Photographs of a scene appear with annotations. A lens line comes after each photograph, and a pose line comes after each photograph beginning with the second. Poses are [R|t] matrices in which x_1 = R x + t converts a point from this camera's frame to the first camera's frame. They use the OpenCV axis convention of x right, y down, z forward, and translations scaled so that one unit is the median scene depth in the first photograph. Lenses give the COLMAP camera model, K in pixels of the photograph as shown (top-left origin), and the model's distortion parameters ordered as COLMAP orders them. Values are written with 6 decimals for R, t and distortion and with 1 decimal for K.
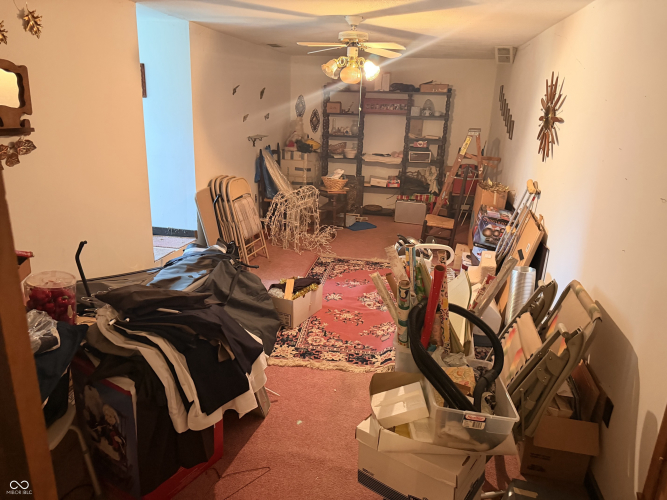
lens RADIAL K [[471.1, 0, 333.5], [0, 471.1, 247.7], [0, 0, 1]] dist [0.069548, -0.066084]
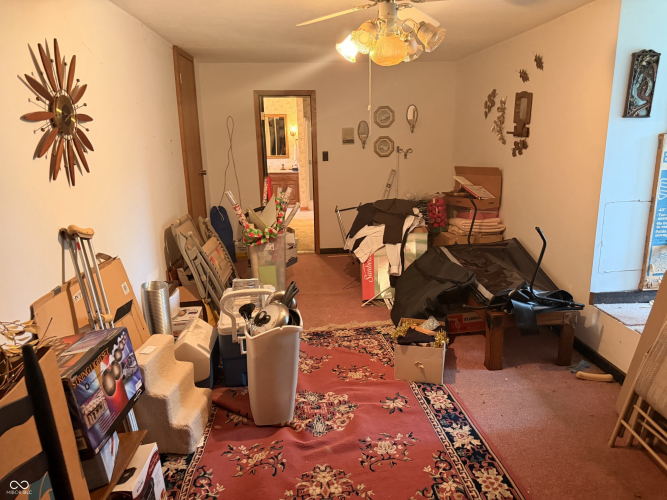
lens RADIAL K [[471.1, 0, 334.0], [0, 471.1, 254.1], [0, 0, 1]] dist [0.069548, -0.066084]
pose [[-0.963206, 0.046850, -0.264649, 0.307338], [-0.096806, 0.858120, 0.504240, -0.490280], [0.250725, 0.511306, -0.822011, 1.798024]]
